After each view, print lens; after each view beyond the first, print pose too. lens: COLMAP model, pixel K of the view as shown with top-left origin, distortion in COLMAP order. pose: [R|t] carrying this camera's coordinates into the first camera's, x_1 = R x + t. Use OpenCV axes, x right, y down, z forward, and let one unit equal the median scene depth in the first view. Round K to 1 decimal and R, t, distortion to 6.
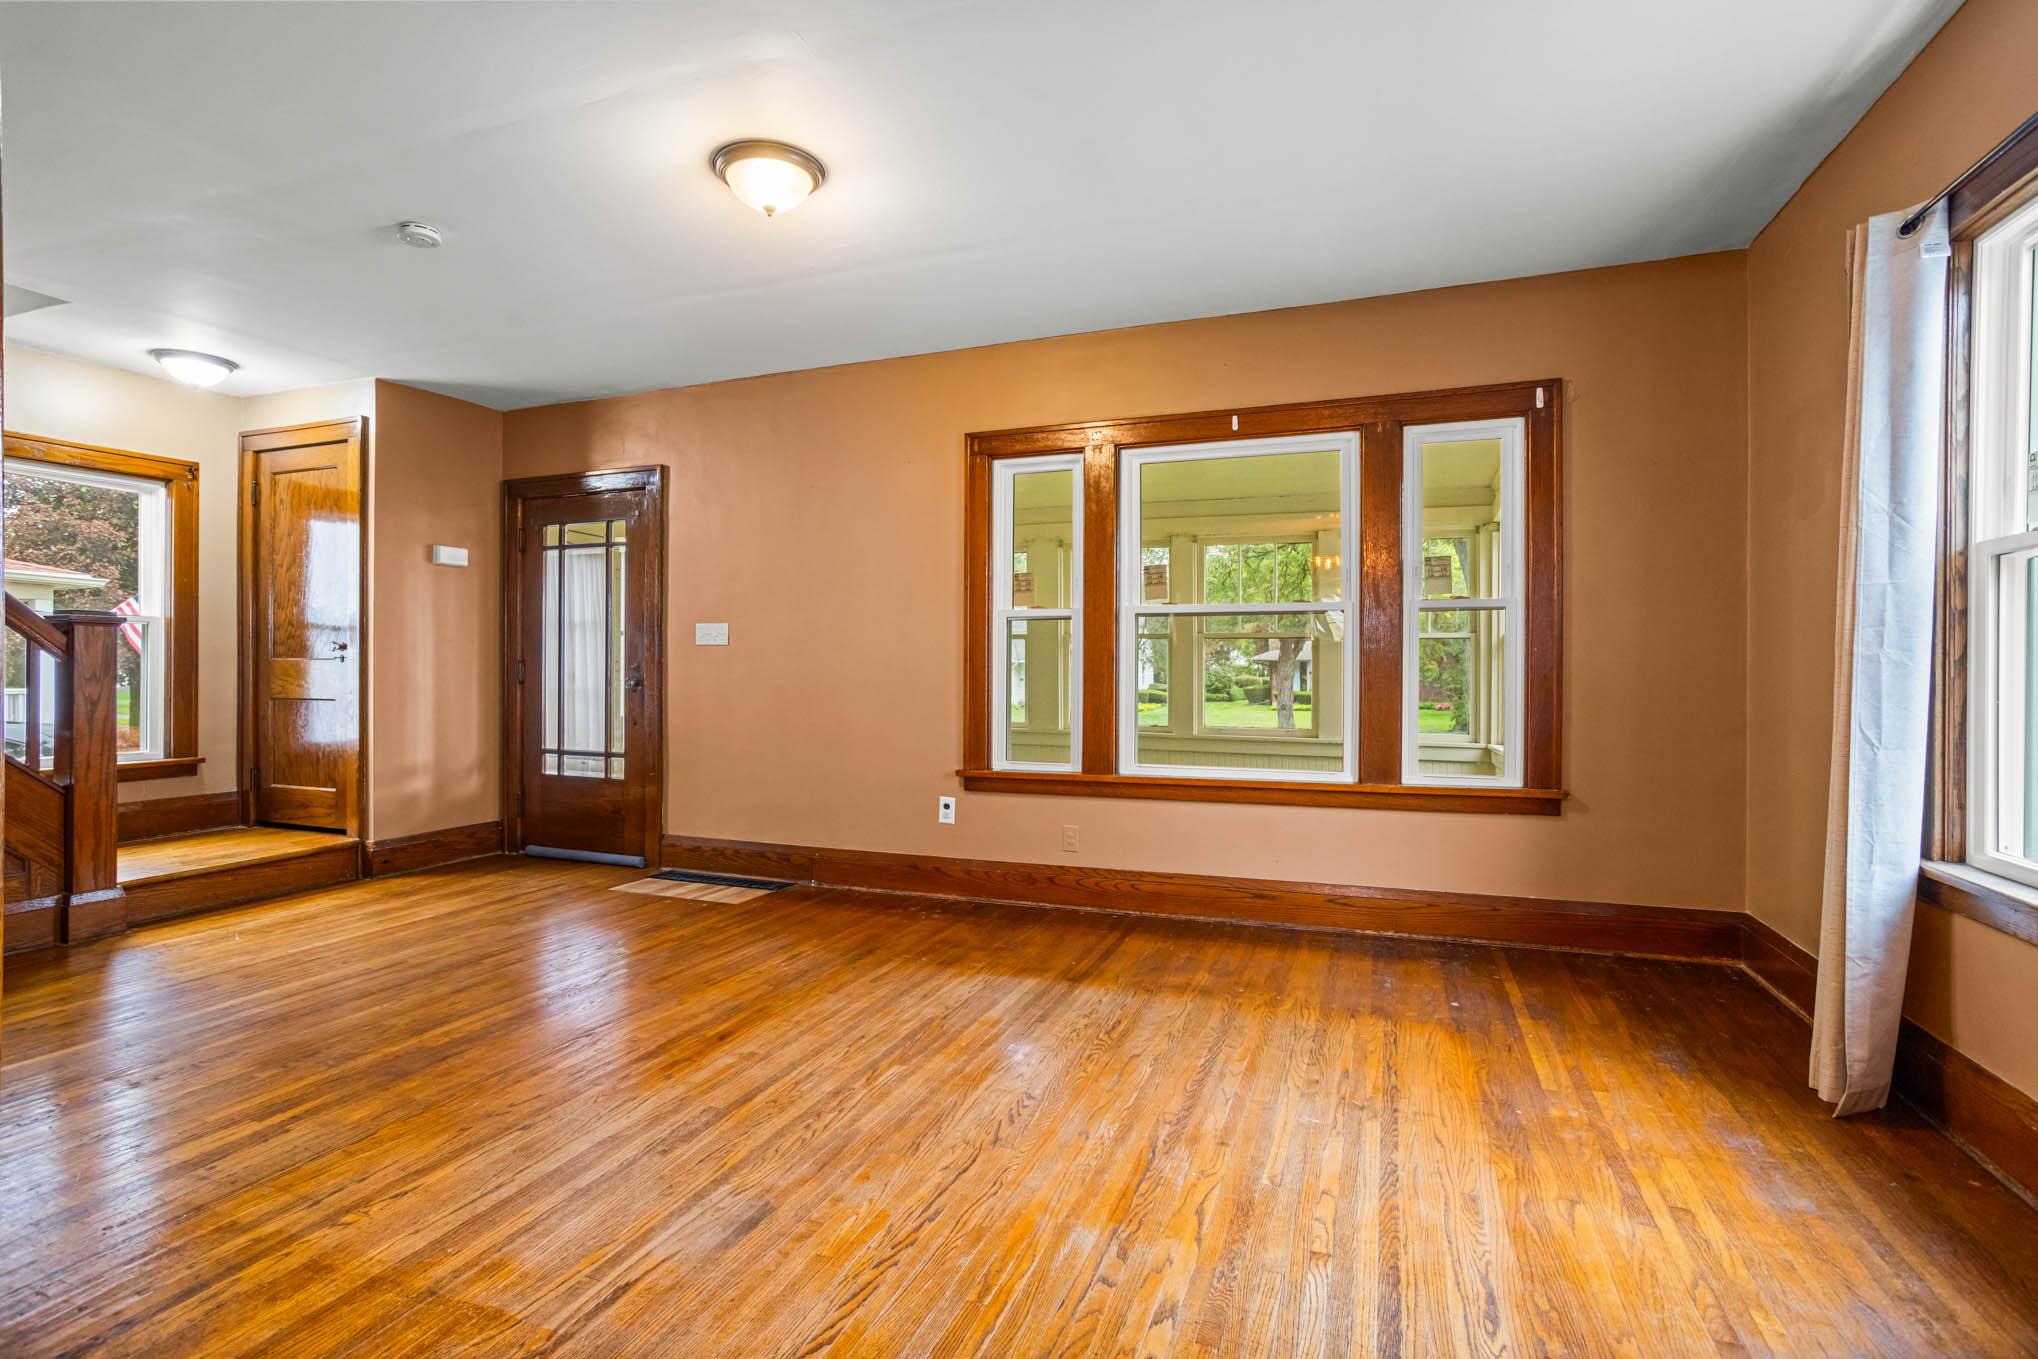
lens RADIAL K [[974.5, 0, 1010.6], [0, 974.5, 660.6], [0, 0, 1]] dist [-0.060452, 0.035892]
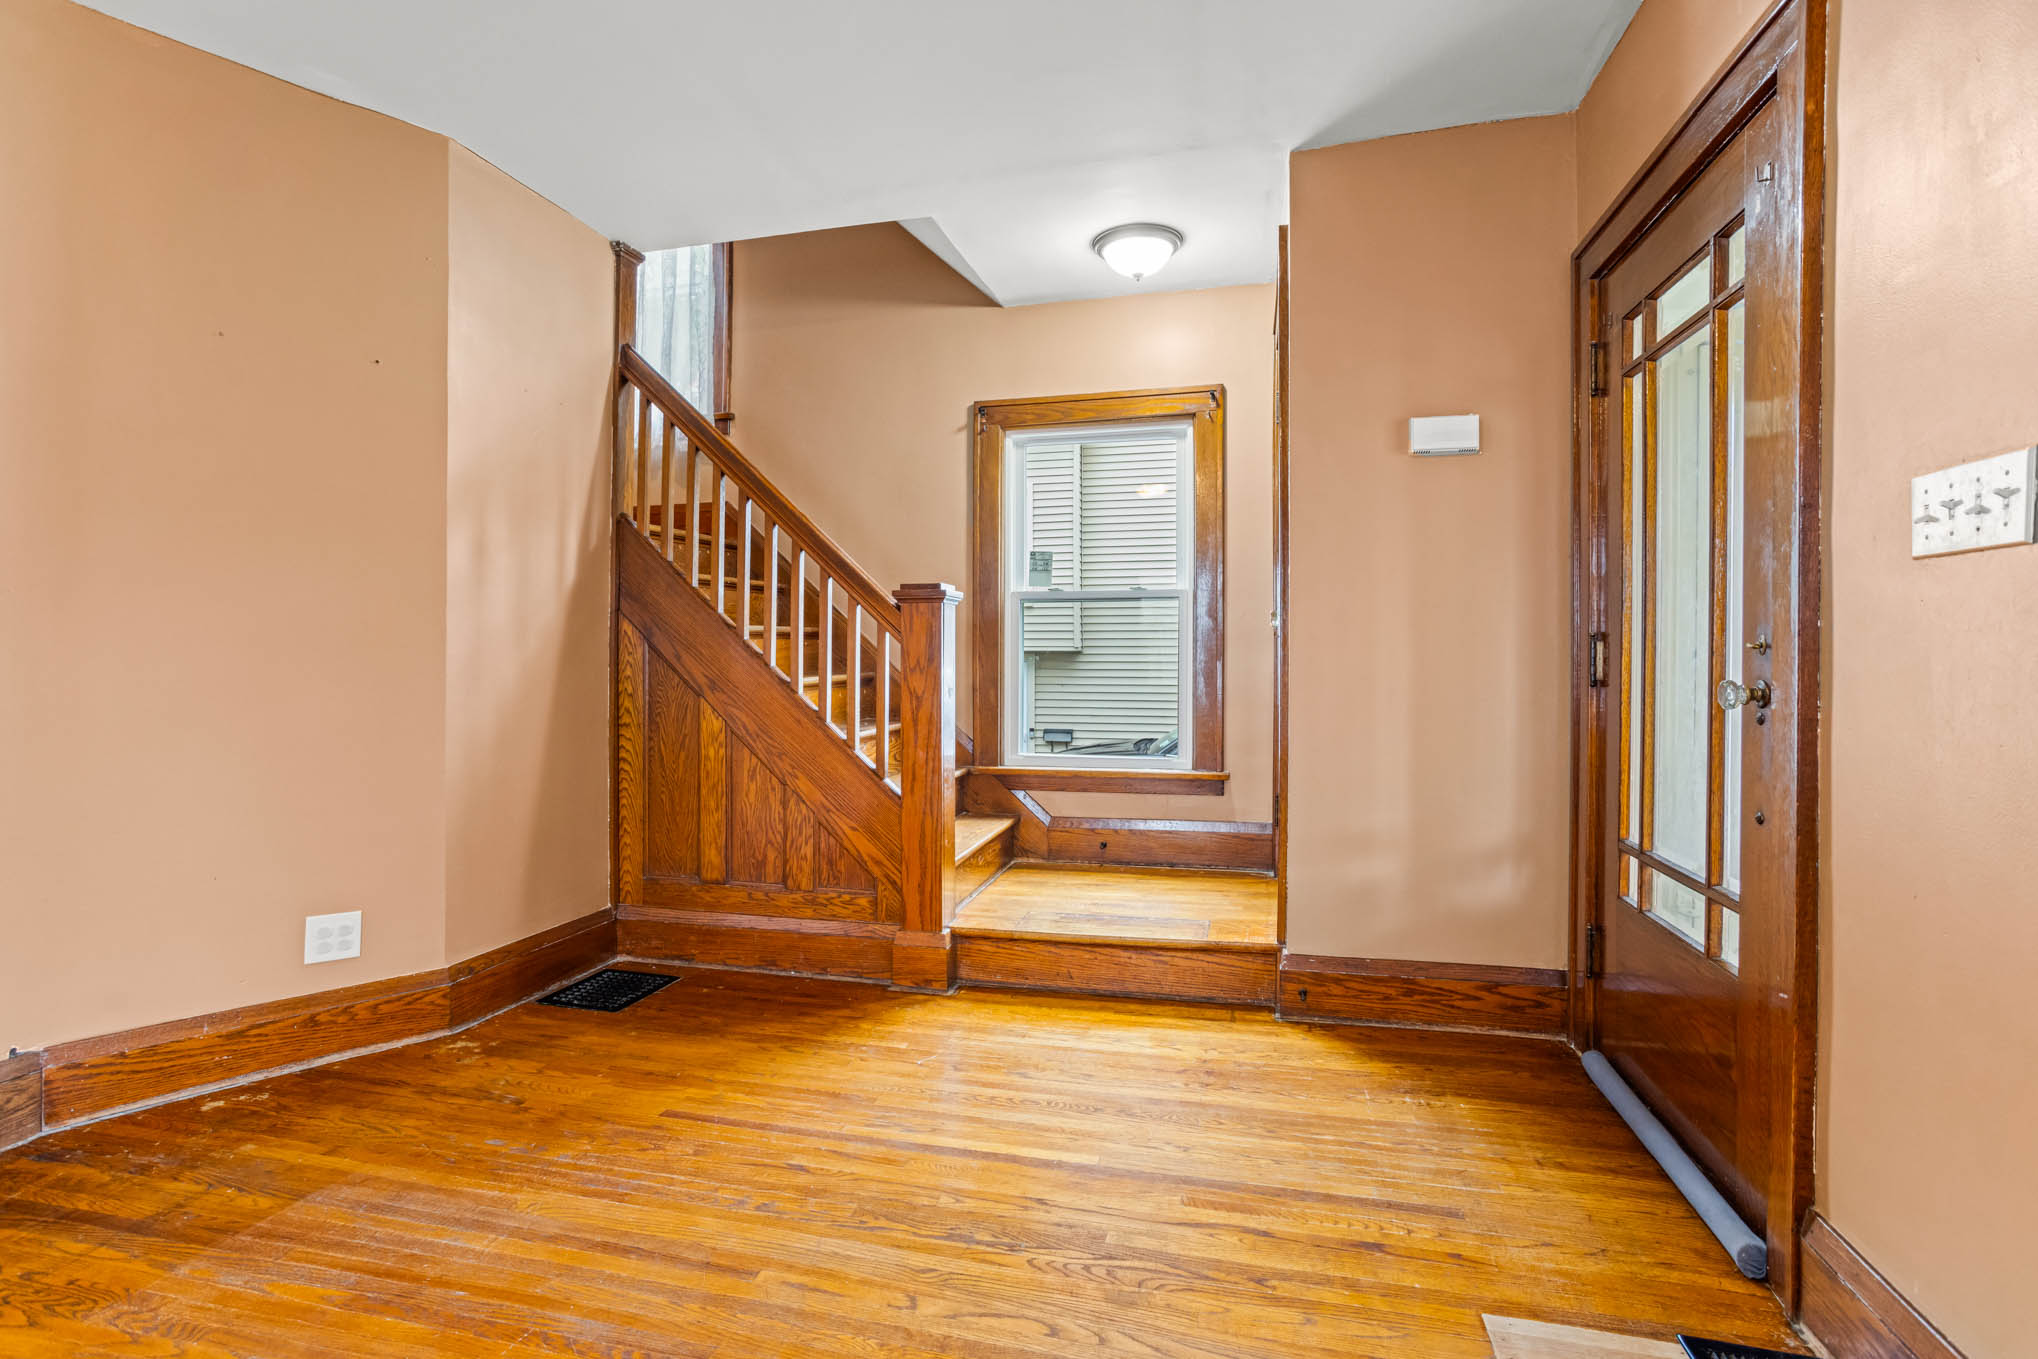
lens RADIAL K [[984.3, 0, 991.4], [0, 984.3, 670.7], [0, 0, 1]] dist [-0.046522, 0.031523]
pose [[0.121304, 0.013117, -0.992529, -0.208613], [0.011671, 0.999825, 0.014640, 0.014750], [0.992547, -0.013359, 0.121129, 1.522909]]
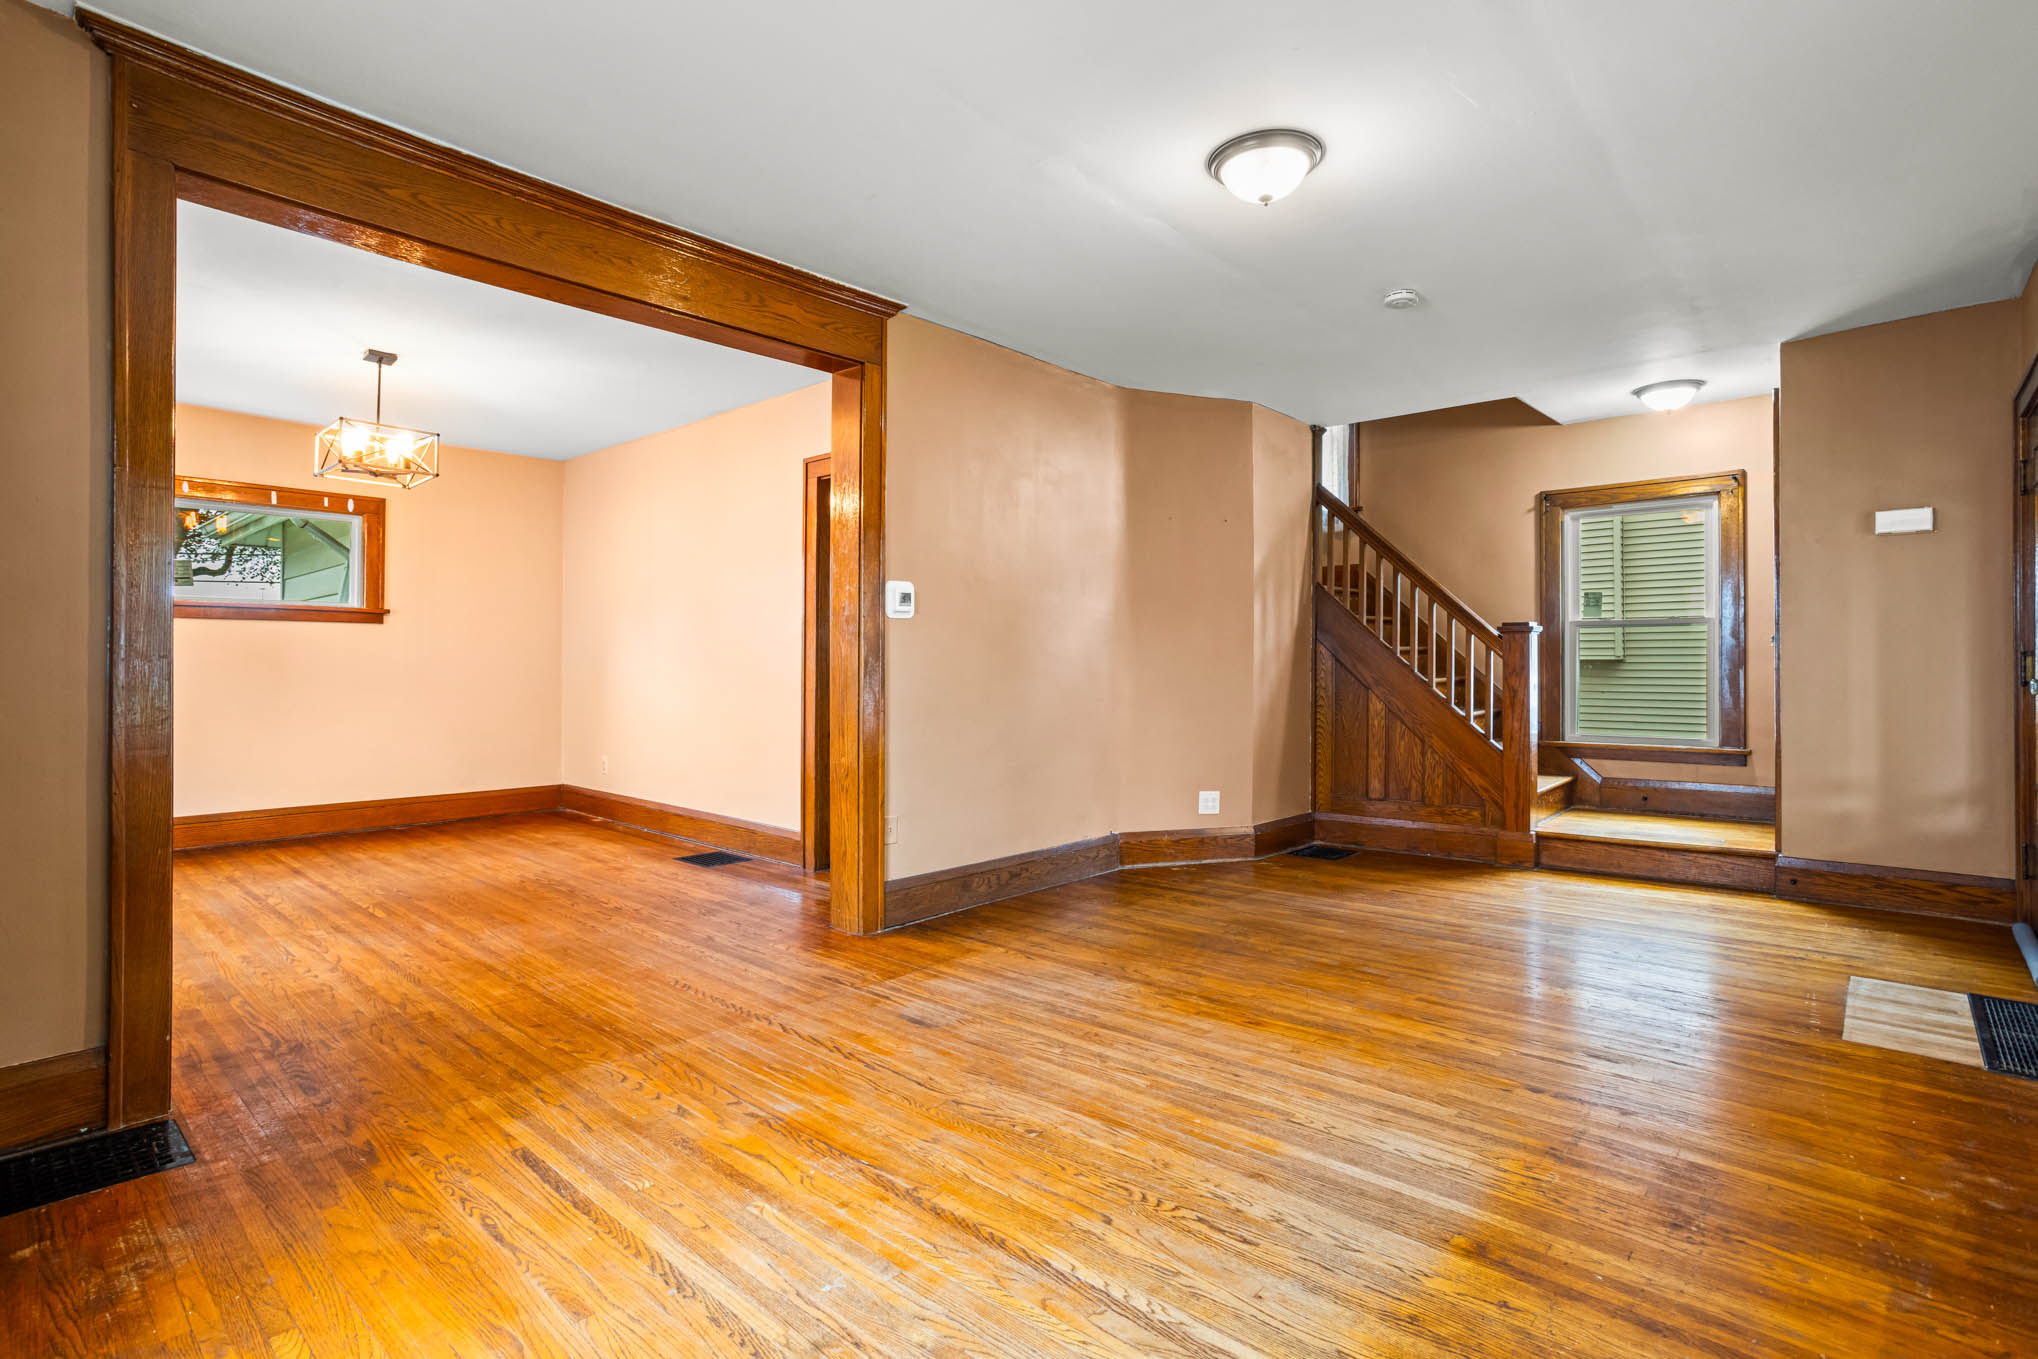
lens RADIAL K [[974.5, 0, 1010.6], [0, 974.5, 660.6], [0, 0, 1]] dist [-0.060452, 0.035892]
pose [[-0.347514, -0.004133, -0.937666, 0.876168], [0.012239, 0.999885, -0.008943, 0.006893], [0.937595, -0.014584, -0.347423, 1.275908]]
